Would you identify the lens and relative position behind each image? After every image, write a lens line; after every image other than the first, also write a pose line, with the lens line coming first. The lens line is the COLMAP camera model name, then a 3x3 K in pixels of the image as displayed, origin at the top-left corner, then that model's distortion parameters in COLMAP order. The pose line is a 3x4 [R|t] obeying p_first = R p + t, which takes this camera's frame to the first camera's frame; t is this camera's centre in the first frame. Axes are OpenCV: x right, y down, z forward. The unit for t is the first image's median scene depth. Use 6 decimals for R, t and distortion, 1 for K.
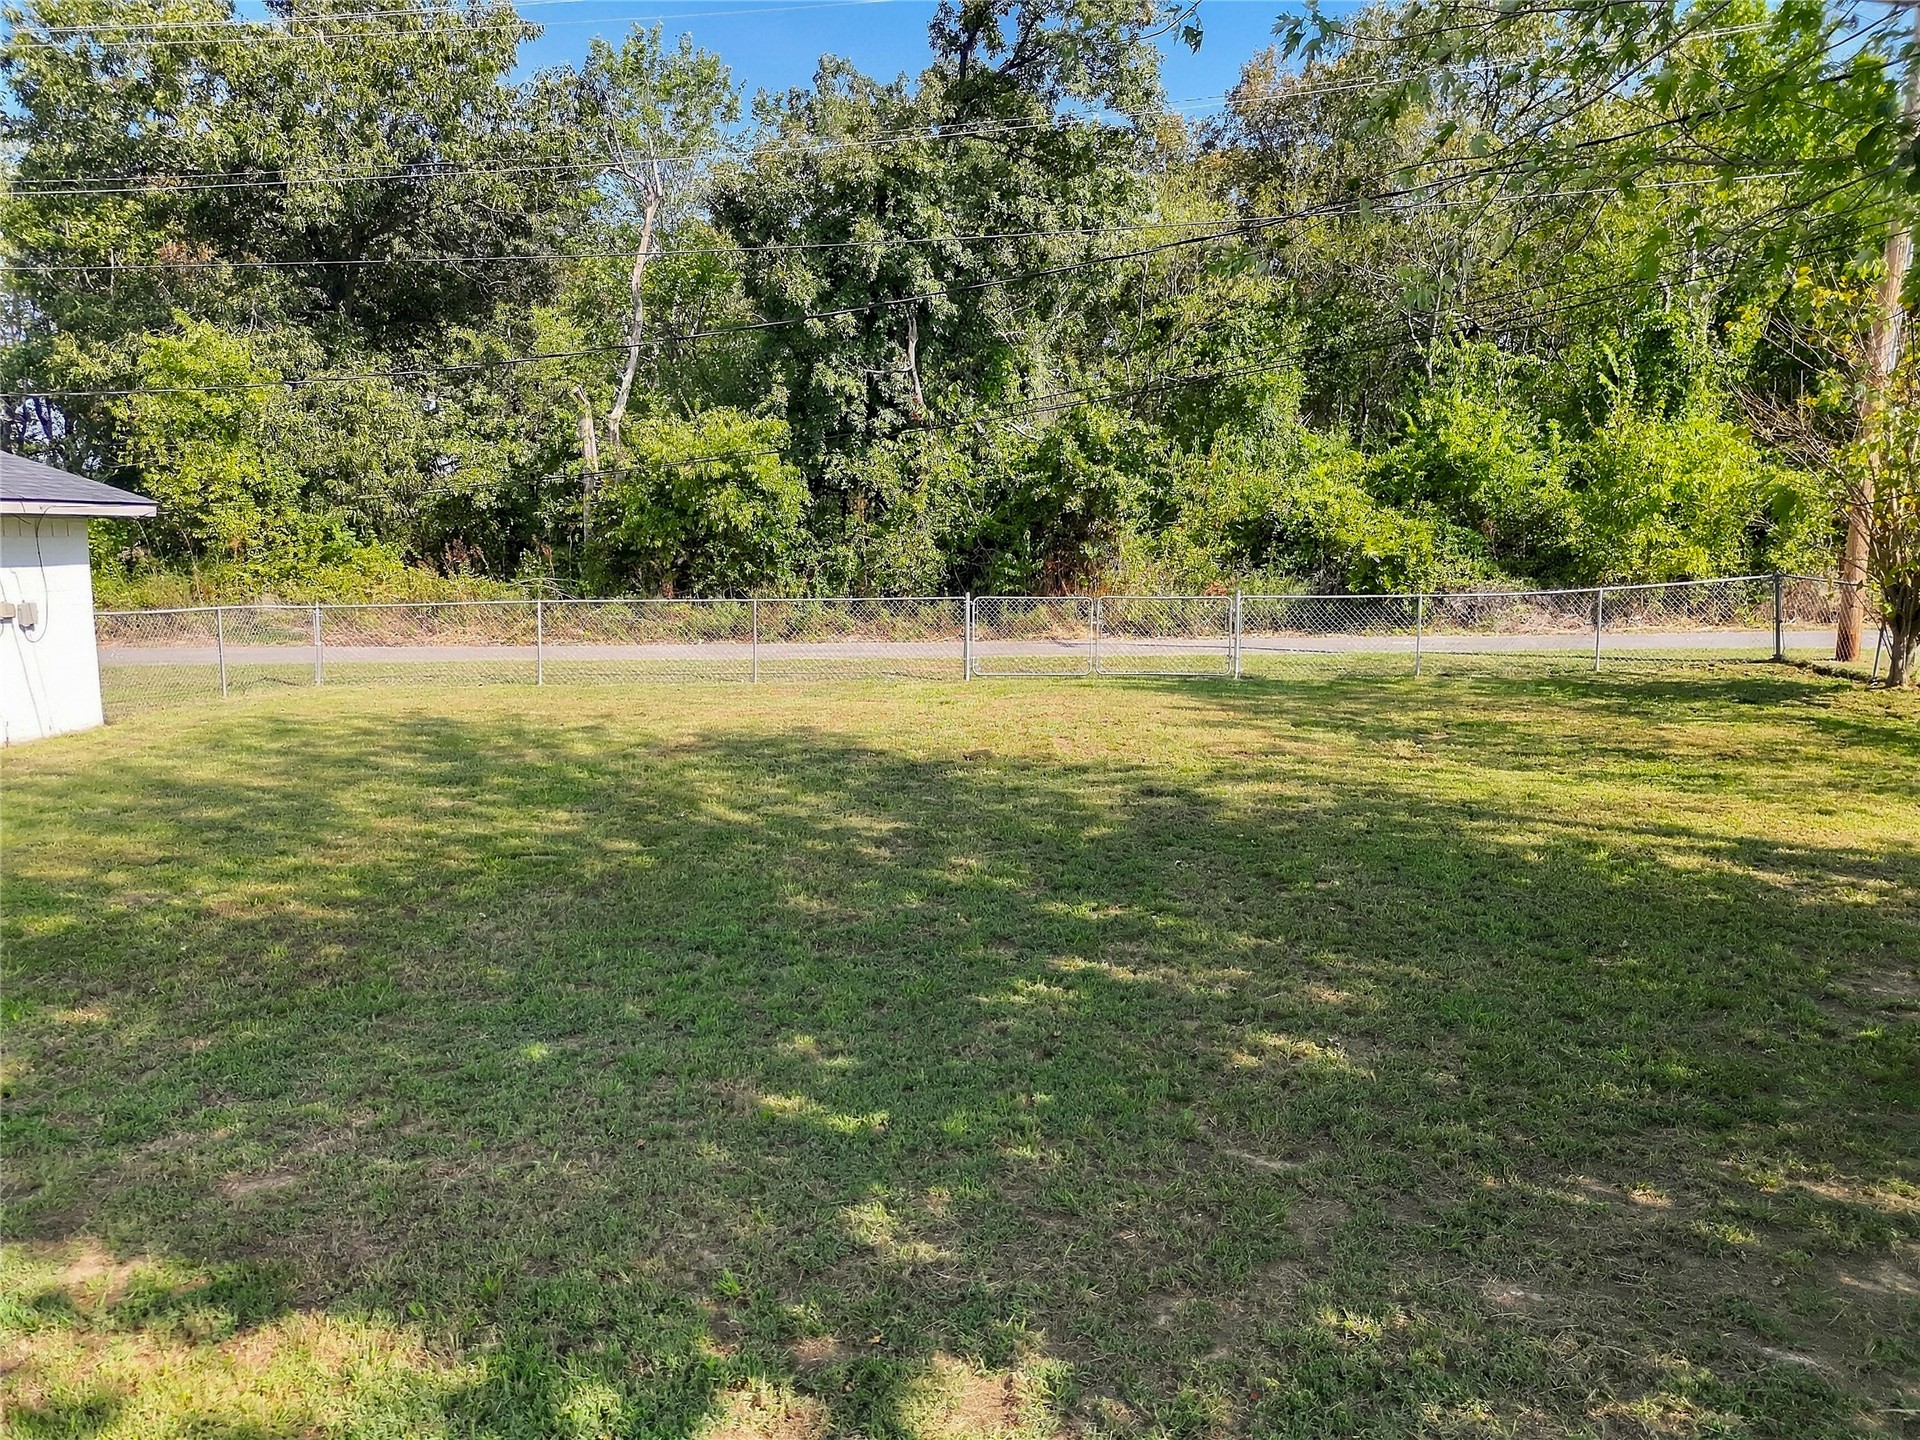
lens RADIAL K [[1307.5, 0, 960.0], [0, 1307.5, 720.0], [0, 0, 1]] dist [0.033570, -0.003238]
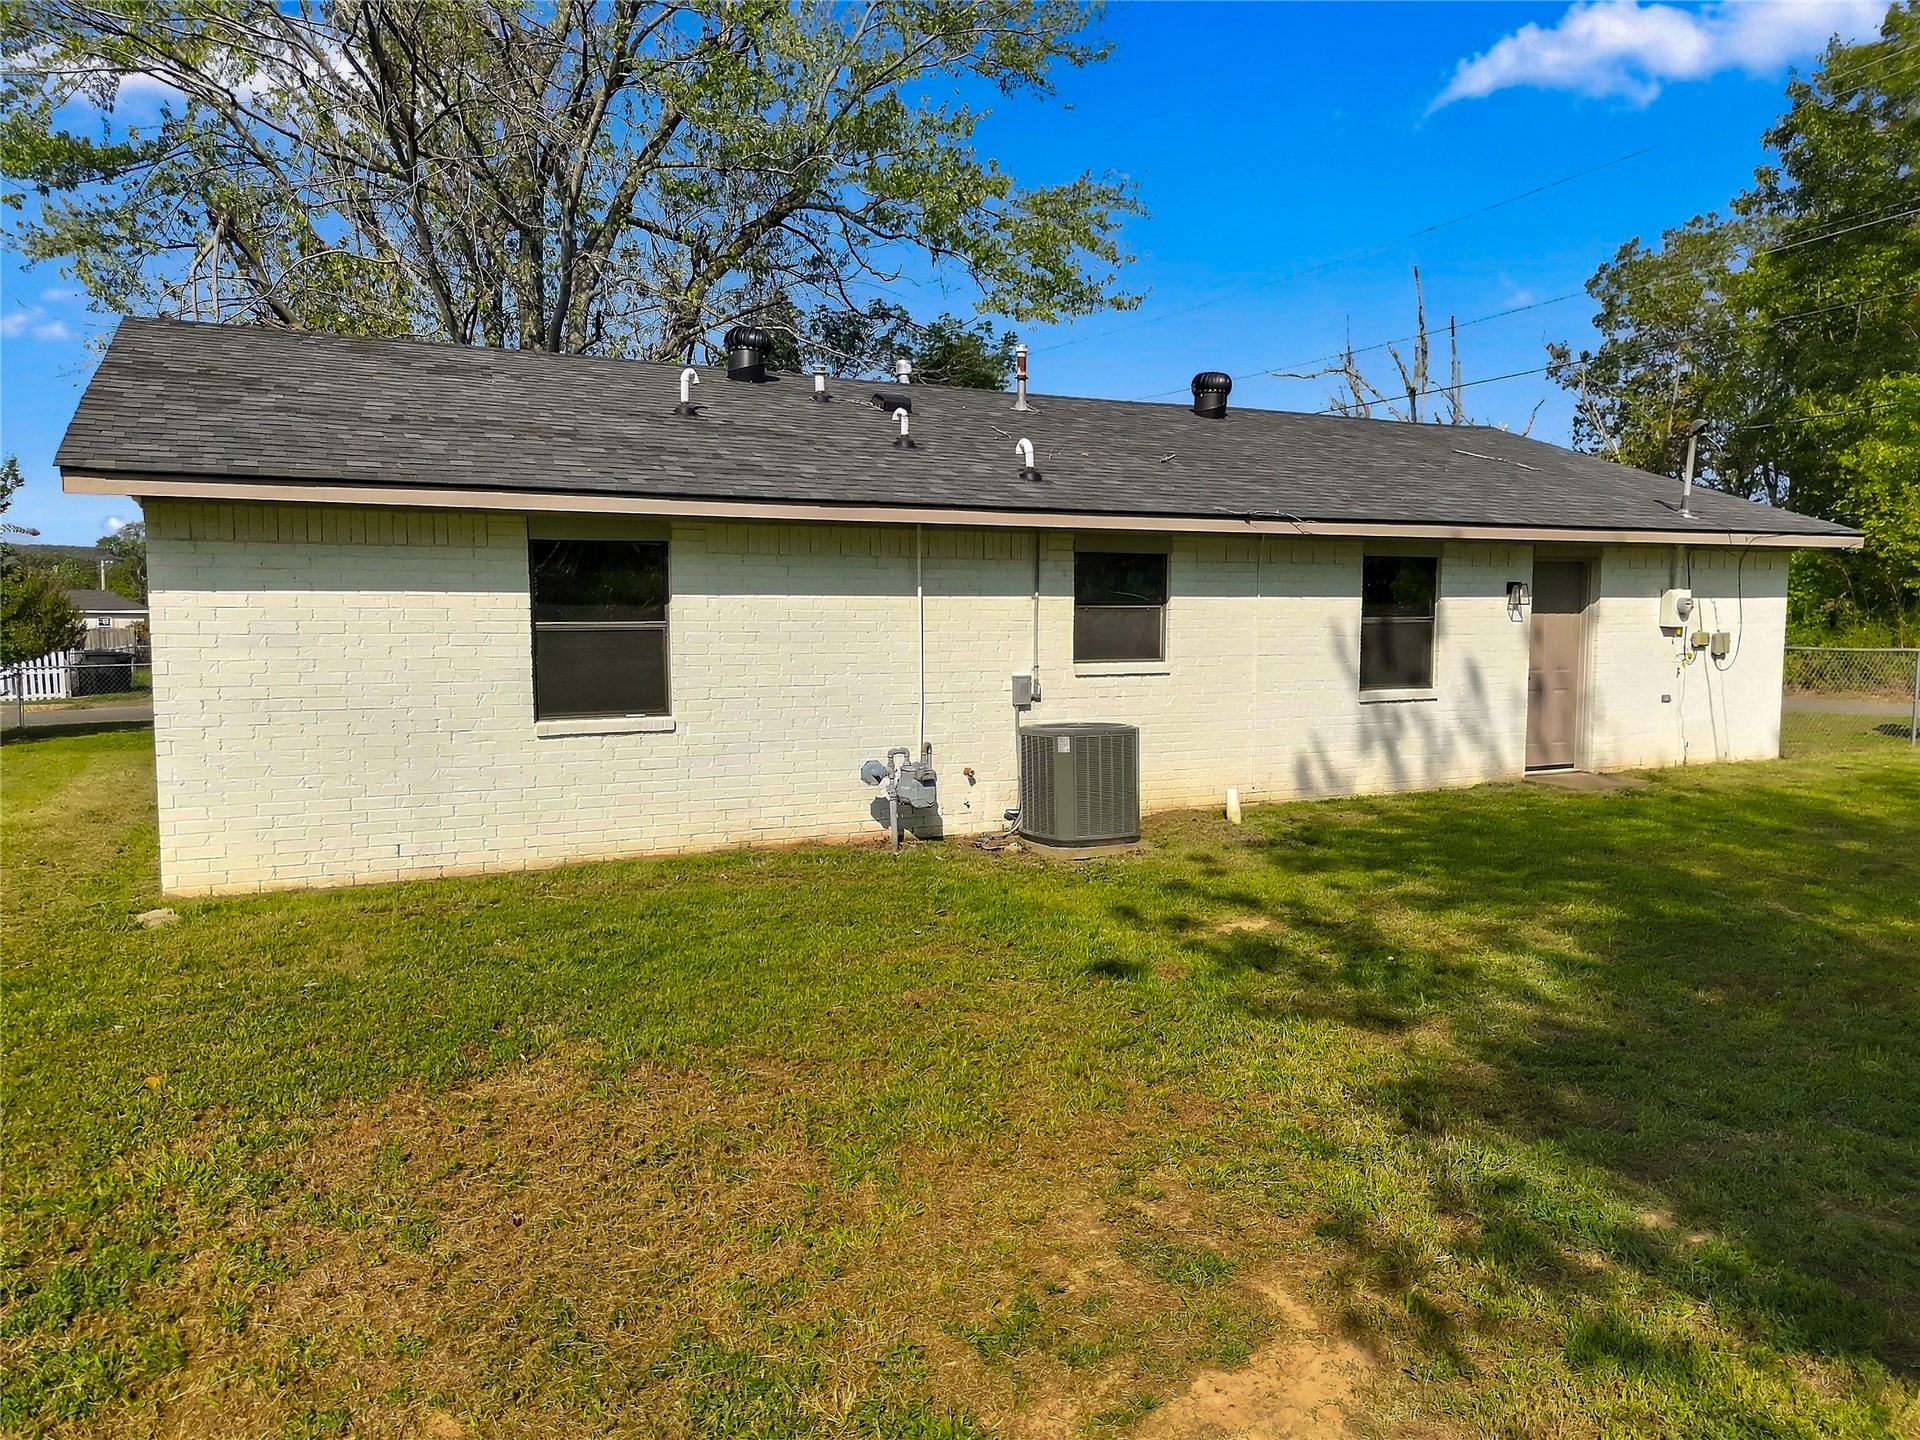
lens RADIAL K [[1307.5, 0, 960.0], [0, 1307.5, 720.0], [0, 0, 1]] dist [0.033570, -0.003238]
pose [[0.416516, 0.066701, -0.906678, -0.006763], [-0.115314, 0.993126, 0.020087, 0.027808], [0.901786, 0.096186, 0.421344, 0.031447]]
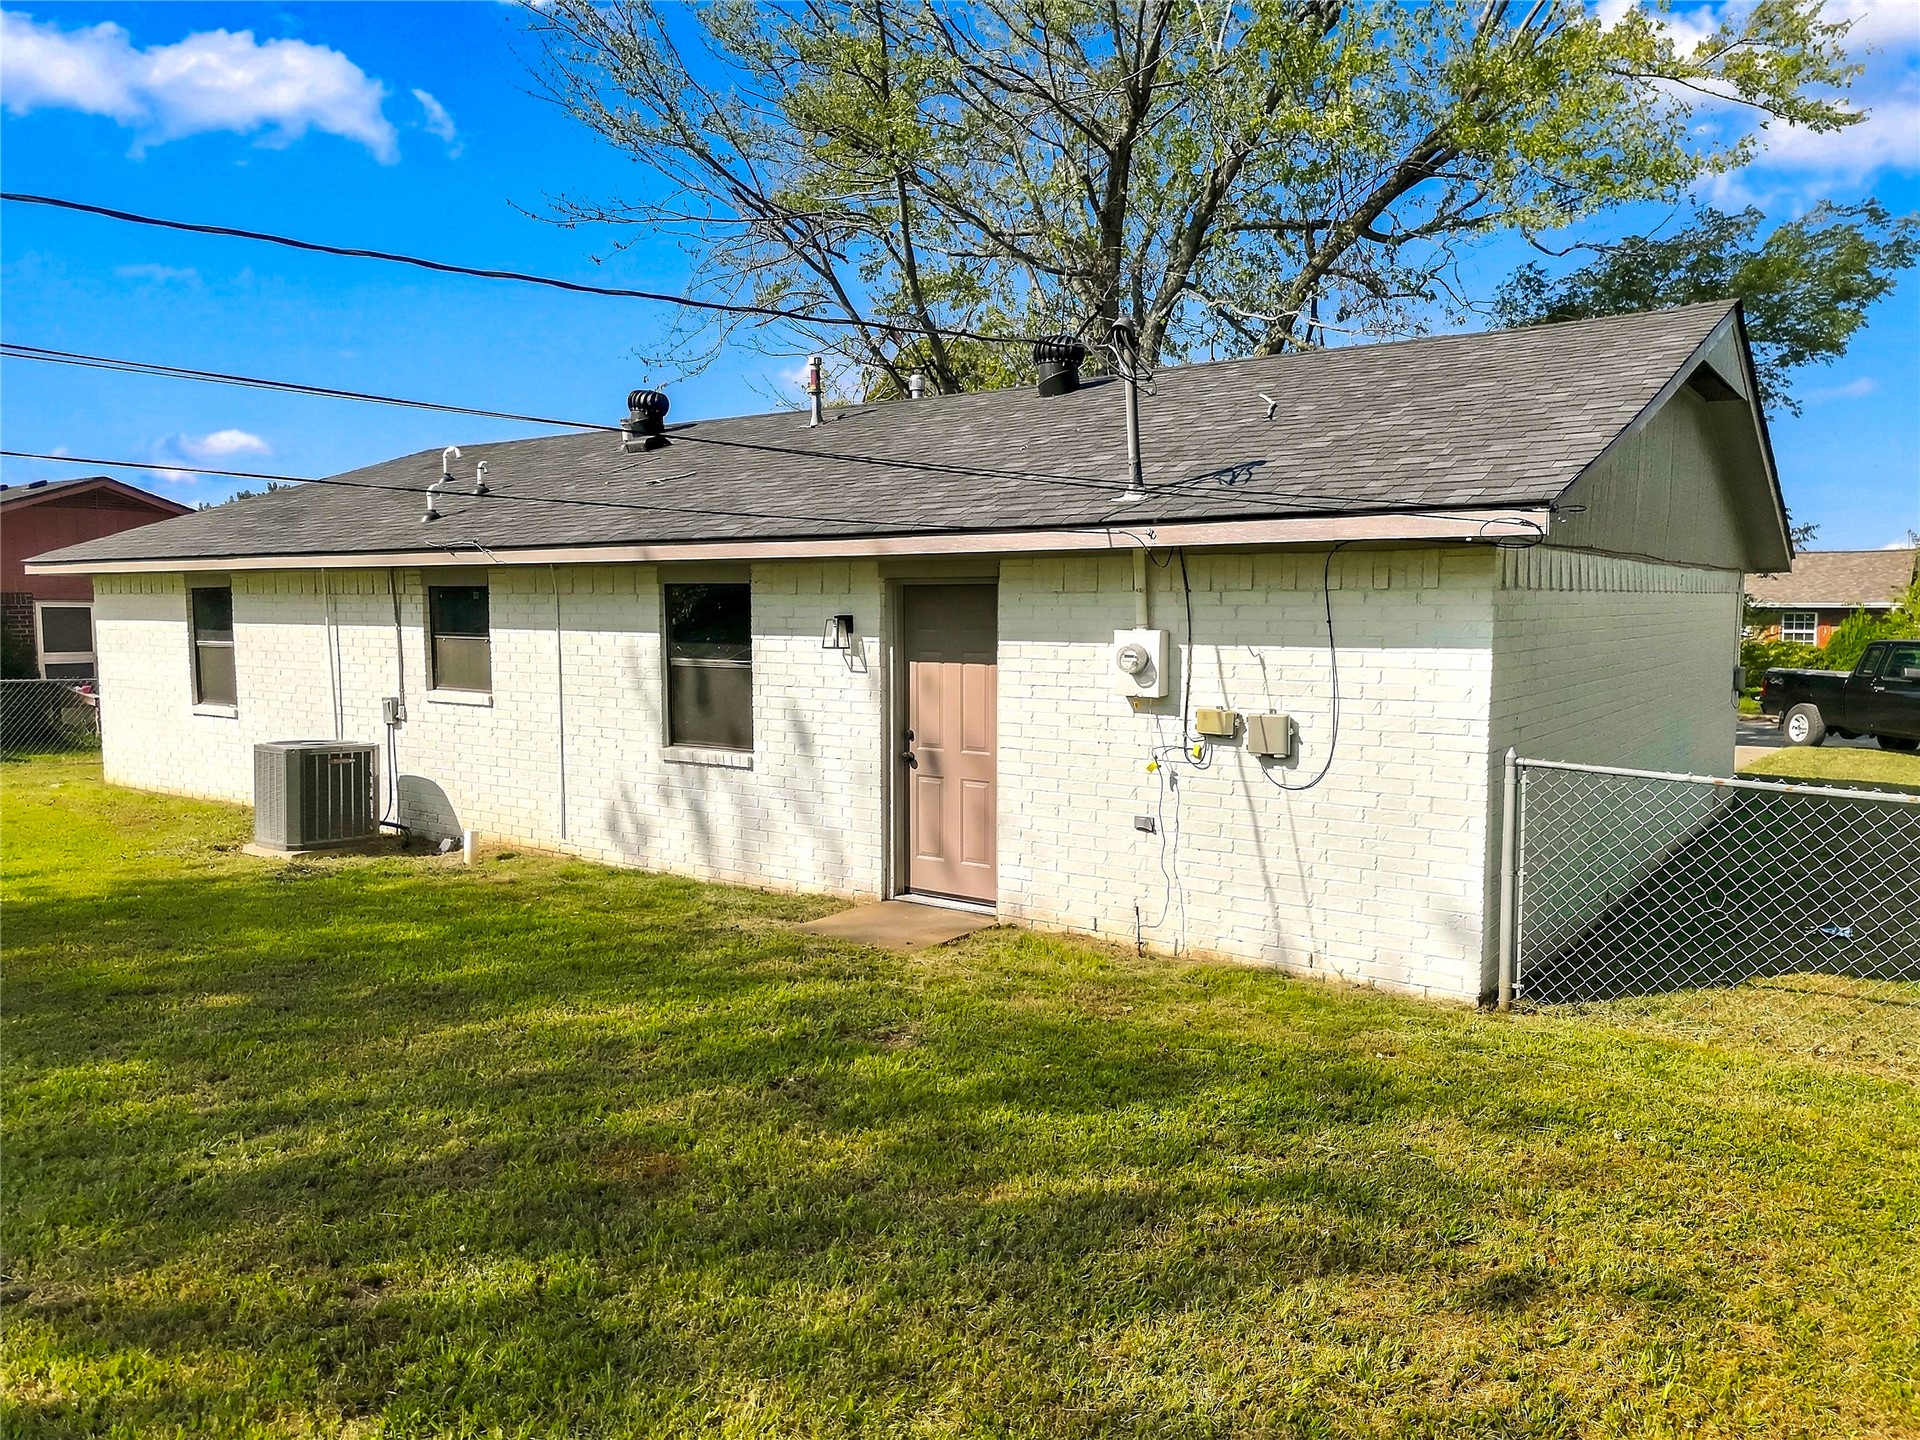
lens RADIAL K [[1307.5, 0, 960.0], [0, 1307.5, 720.0], [0, 0, 1]] dist [0.033570, -0.003238]
pose [[-0.588716, 0.018305, -0.808133, -0.195706], [-0.138534, 0.982667, 0.123179, -0.131021], [0.796380, 0.184471, -0.575976, 1.186038]]
